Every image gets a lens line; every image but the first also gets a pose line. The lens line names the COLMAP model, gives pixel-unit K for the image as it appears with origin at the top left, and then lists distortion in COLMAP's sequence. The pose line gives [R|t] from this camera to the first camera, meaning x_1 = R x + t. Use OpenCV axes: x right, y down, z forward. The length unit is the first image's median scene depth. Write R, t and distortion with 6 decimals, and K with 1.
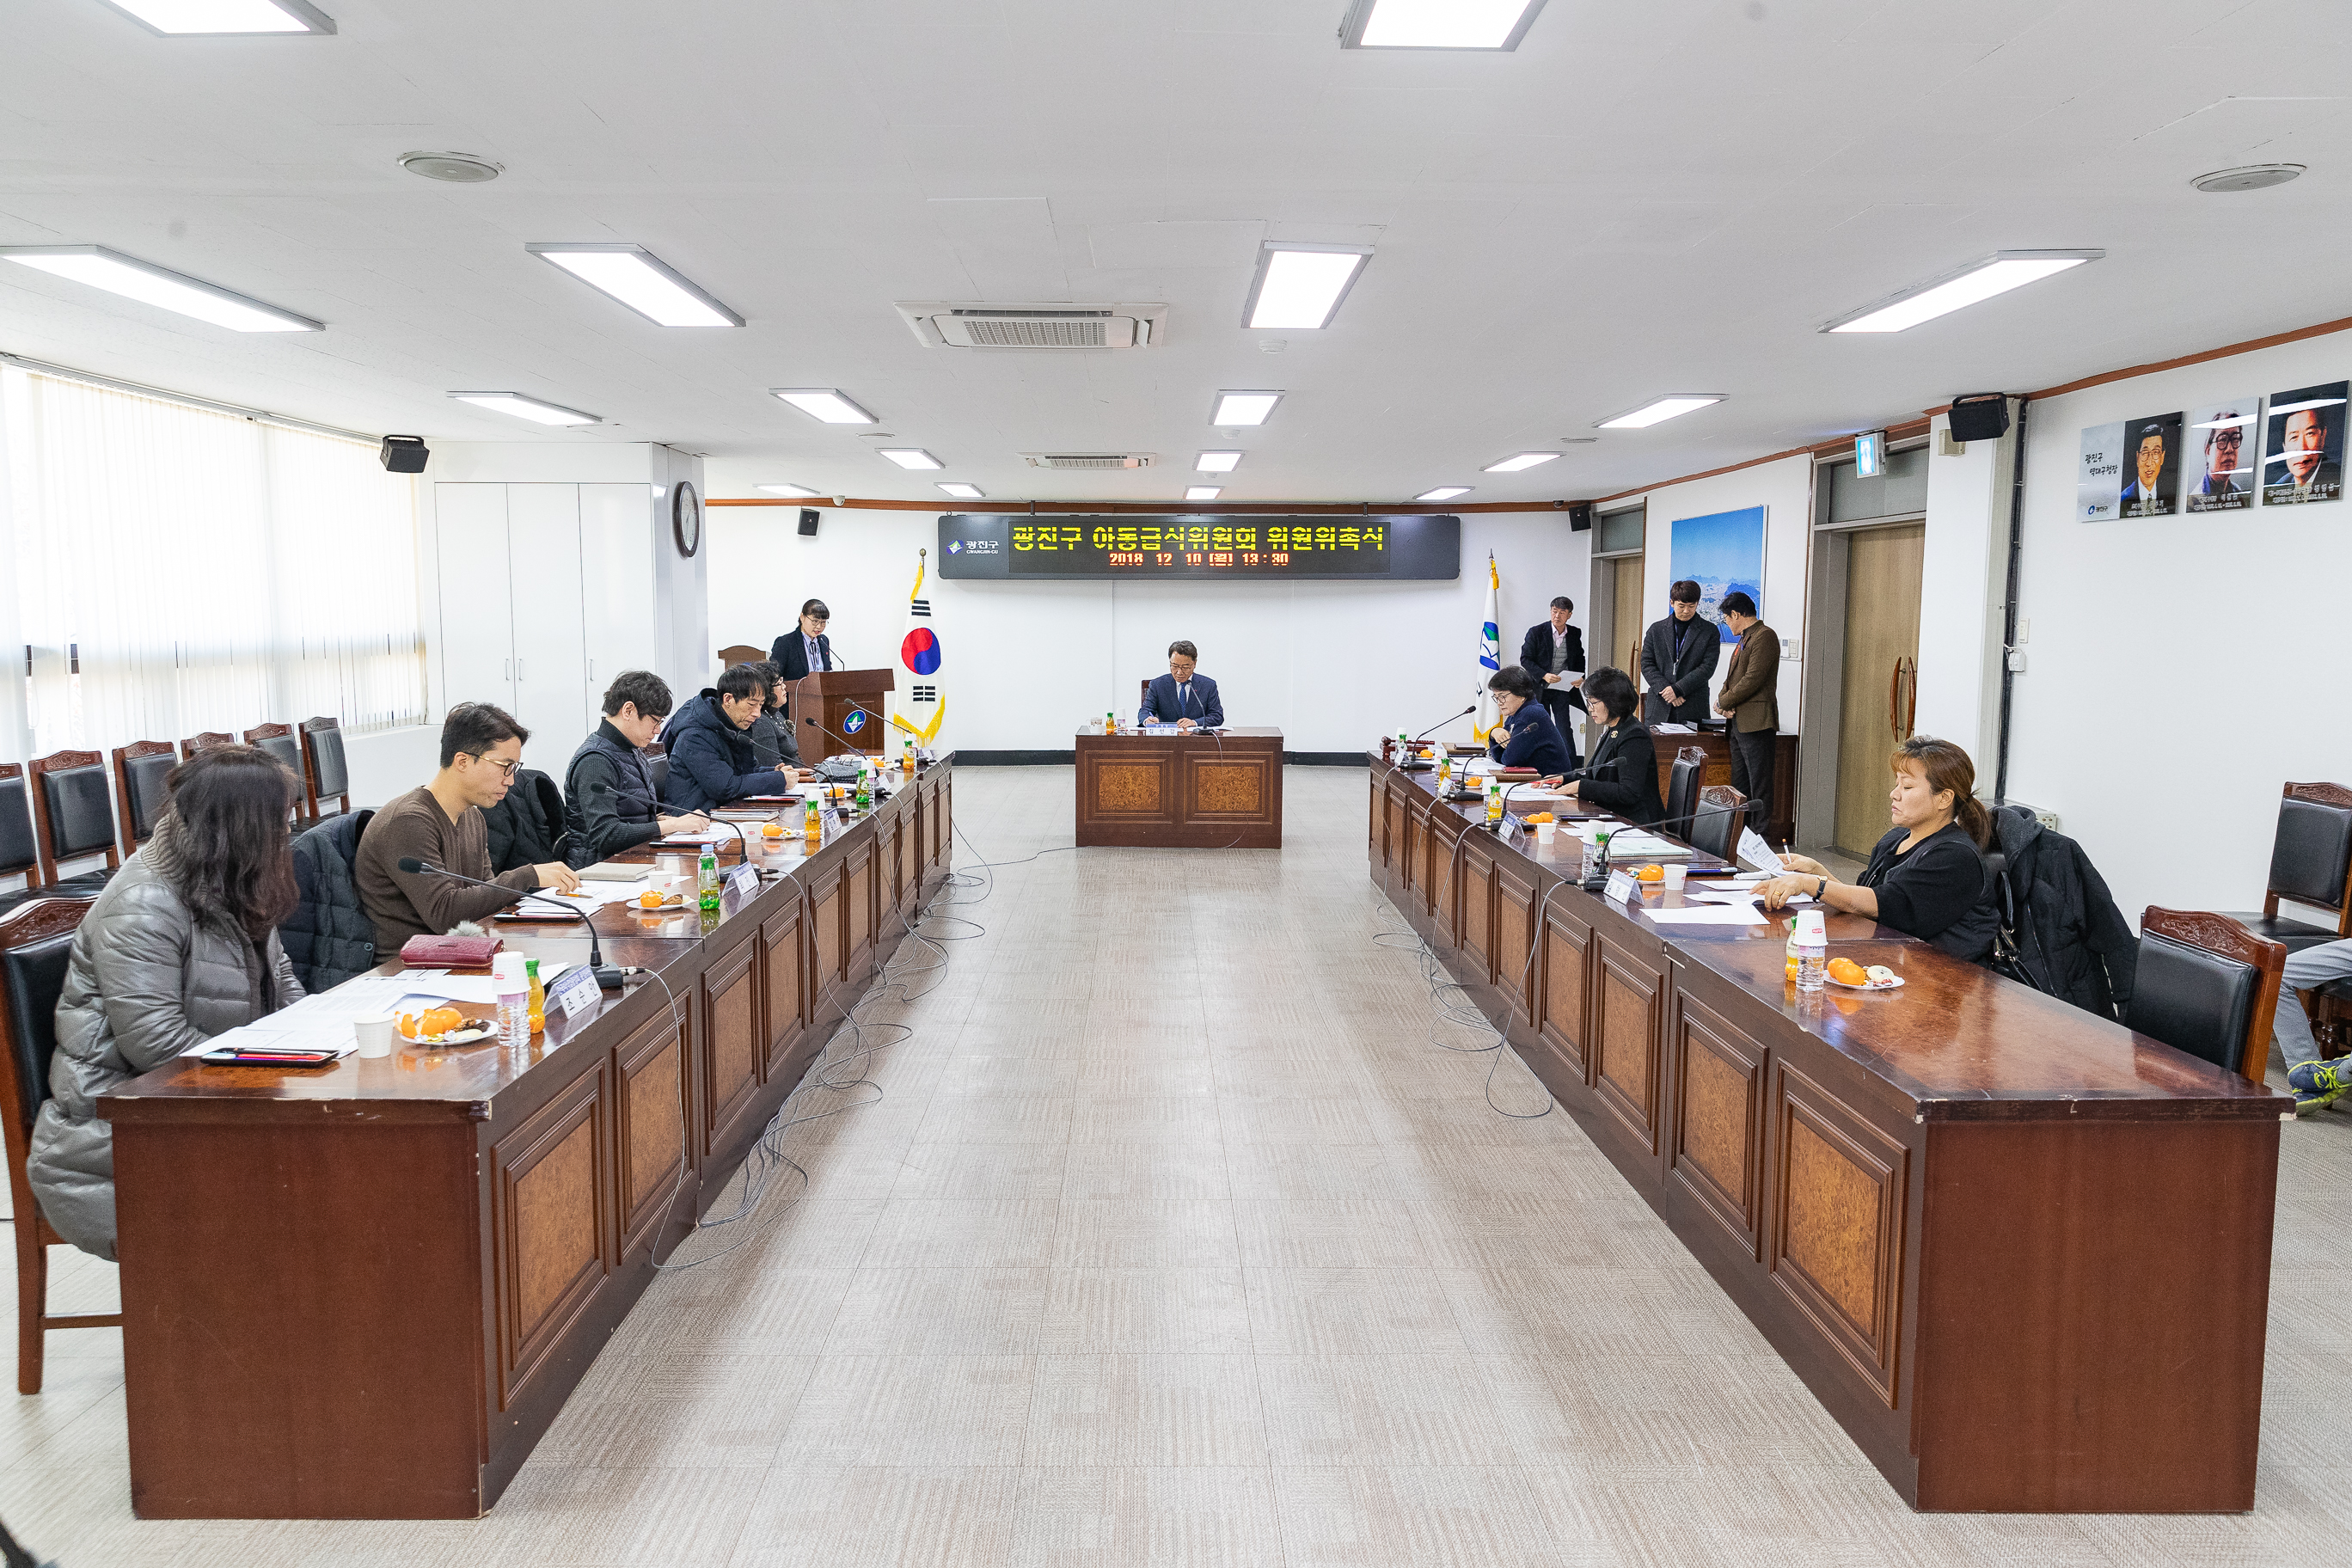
lens RADIAL K [[1710.0, 0, 1166.5], [0, 1710.0, 784.5], [0, 0, 1]] dist [0.032251, -0.013592]
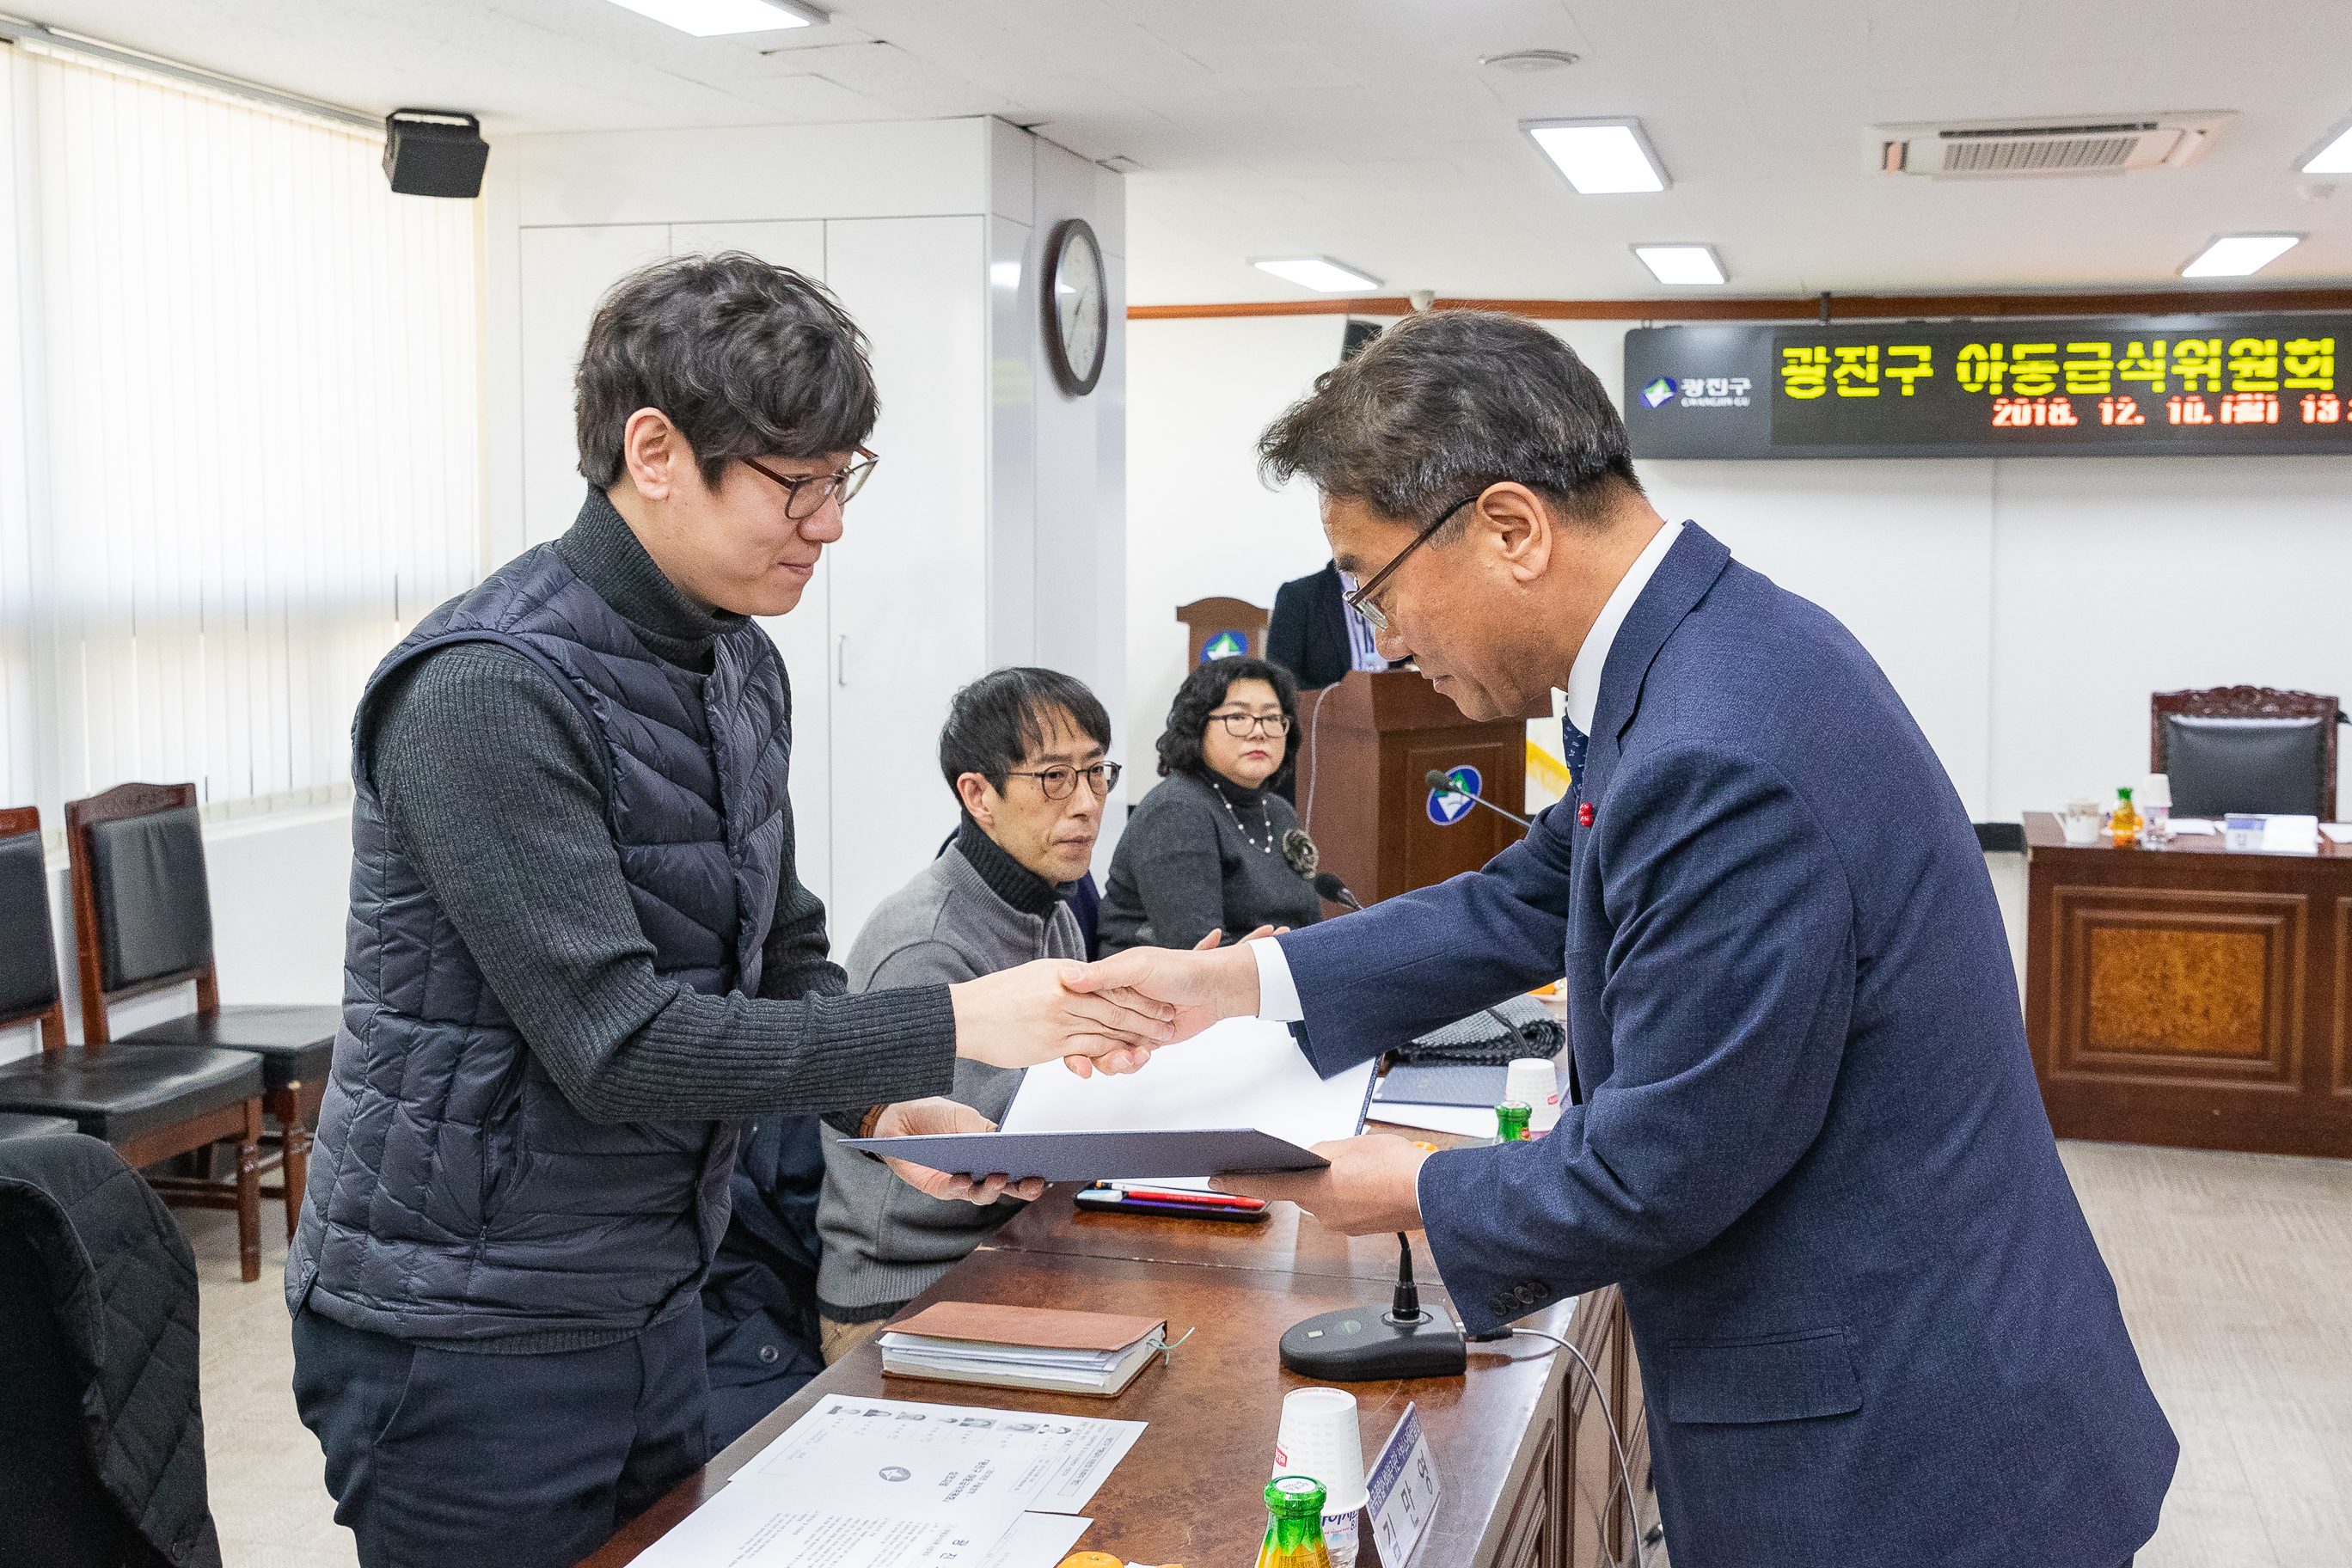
lens RADIAL K [[2549.0, 0, 1272.4], [0, 2549.0, 713.8], [0, 0, 1]] dist [0.023496, 0.000000]
pose [[0.971021, 0.017566, -0.238349, -0.079223], [-0.024952, 0.999296, -0.028006, -0.036872], [0.237690, 0.033142, 0.970776, 0.397467]]
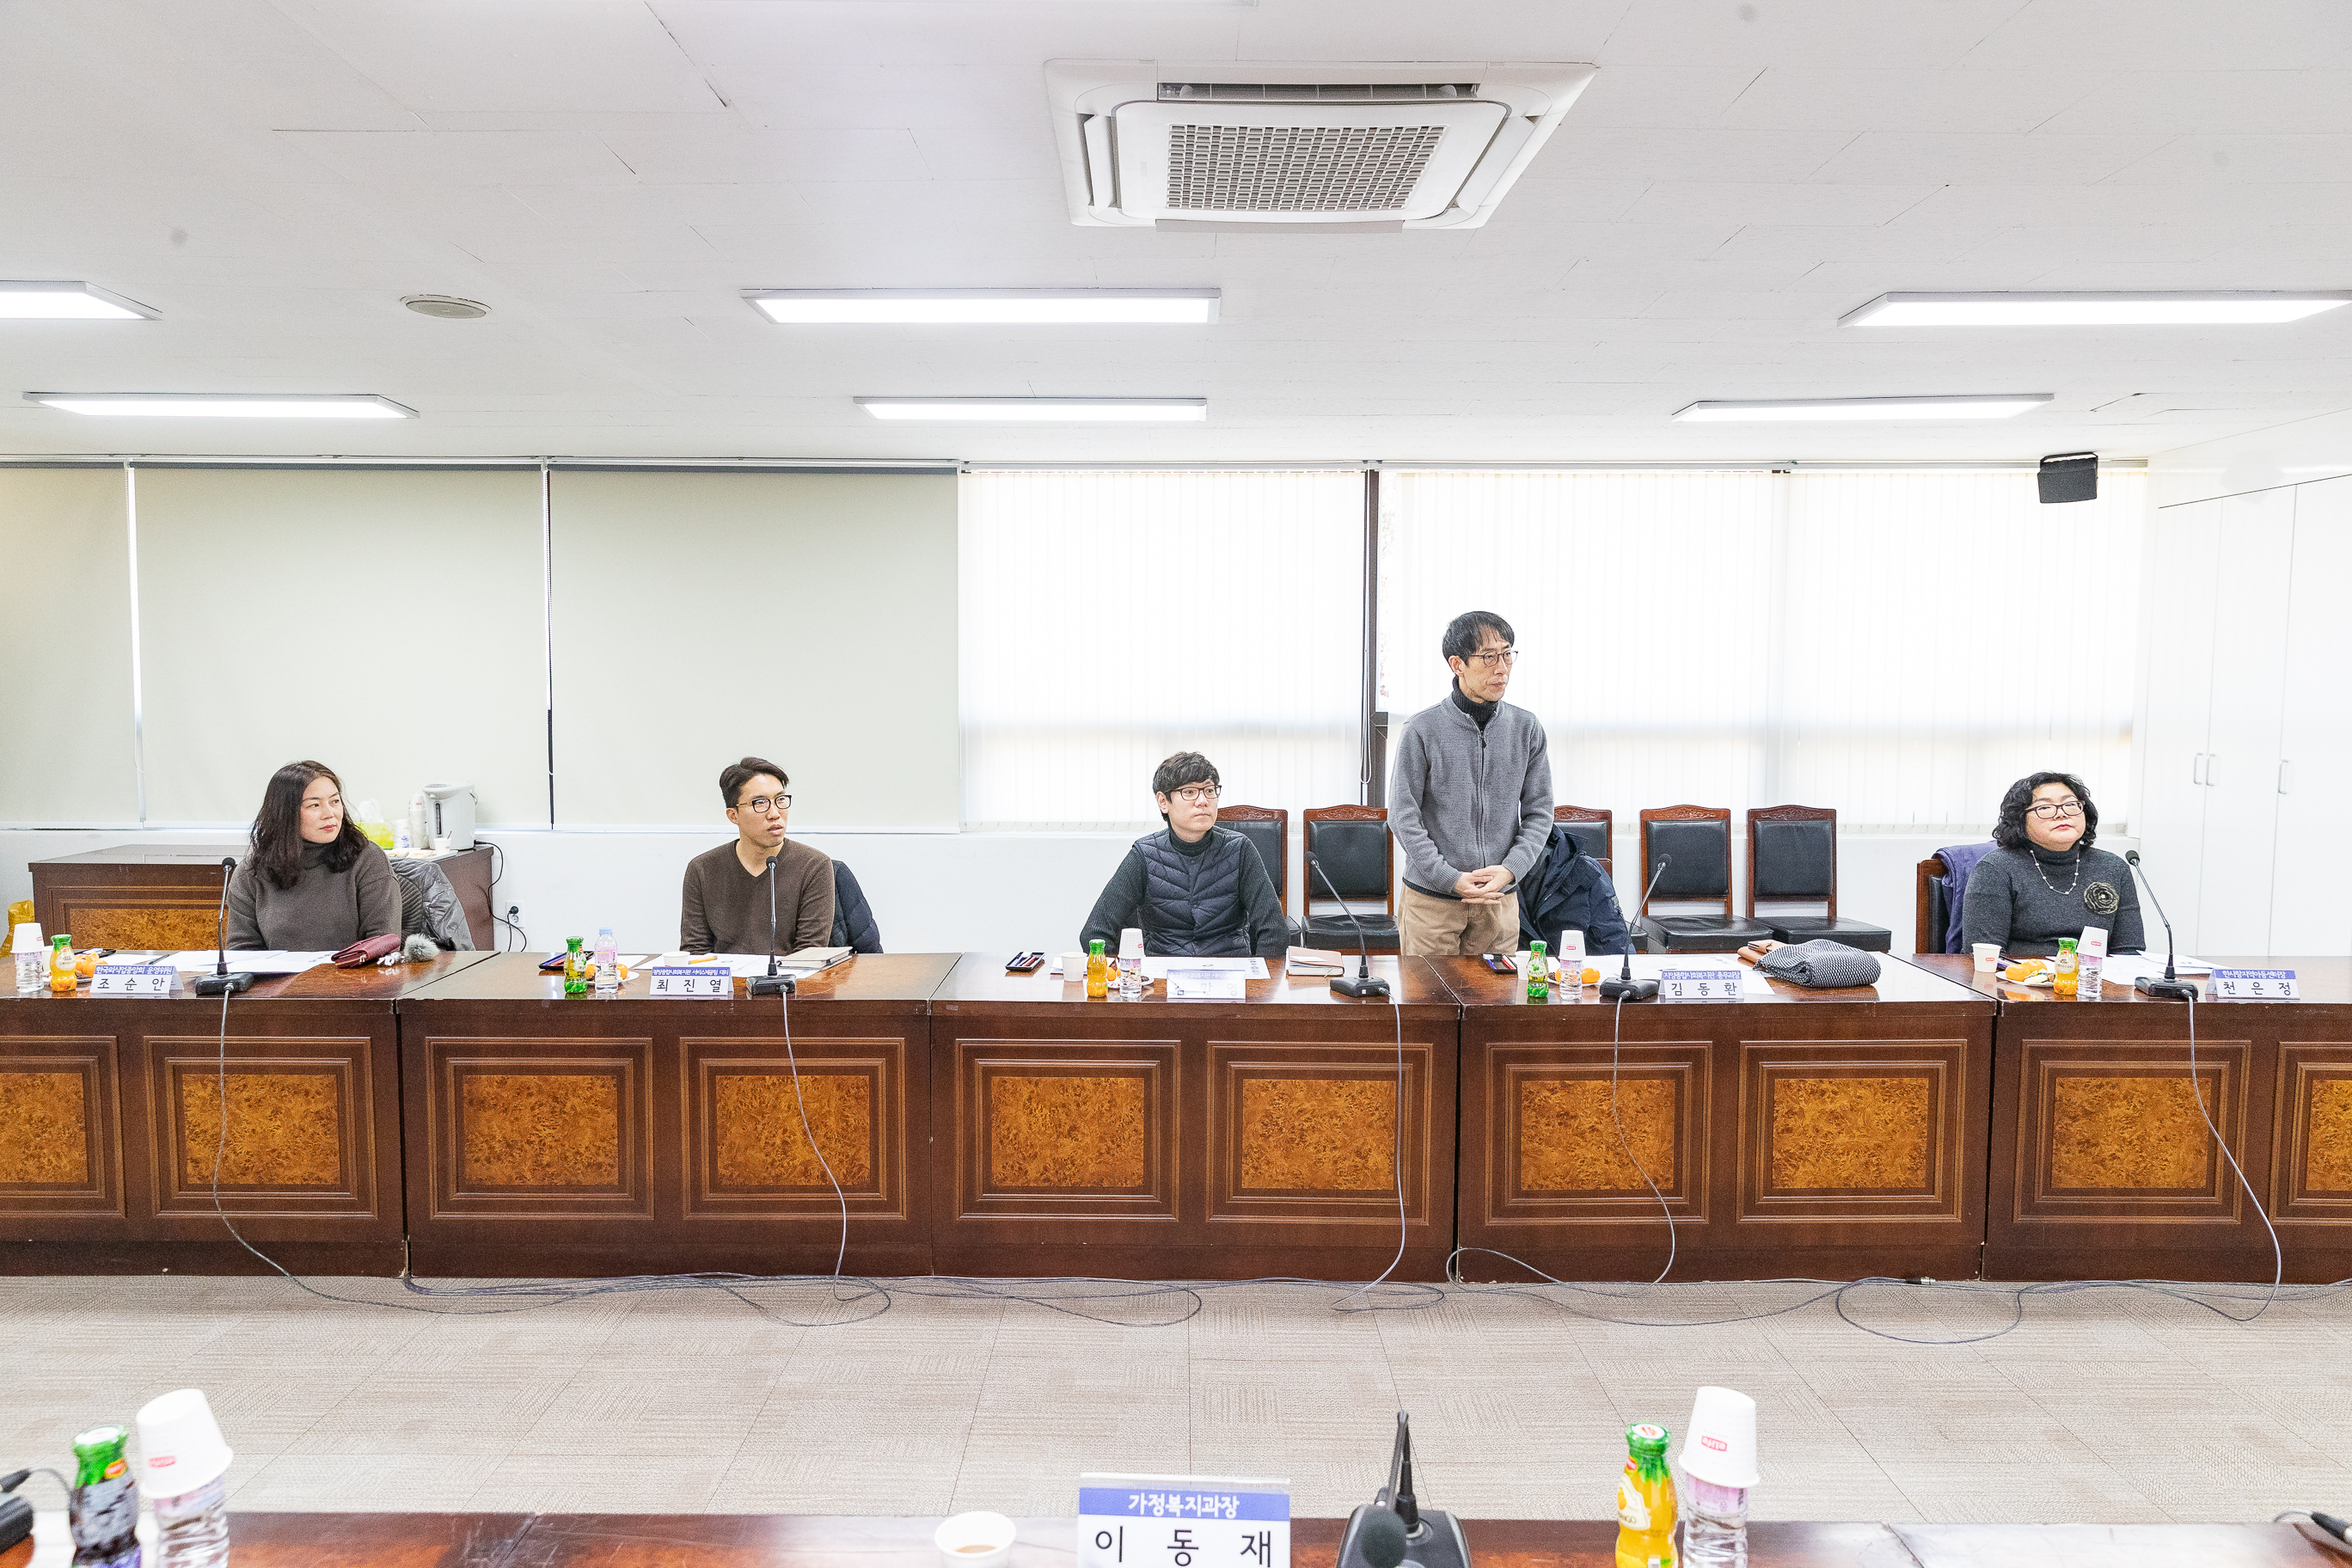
lens RADIAL K [[1555.1, 0, 1140.5], [0, 1555.1, 782.9], [0, 0, 1]] dist [0.000291, 0.000580]
pose [[-0.036907, 0.066564, -0.997099, 0.241891], [-0.101776, 0.992341, 0.070013, -0.058872], [0.994123, 0.104064, -0.029850, 0.569277]]
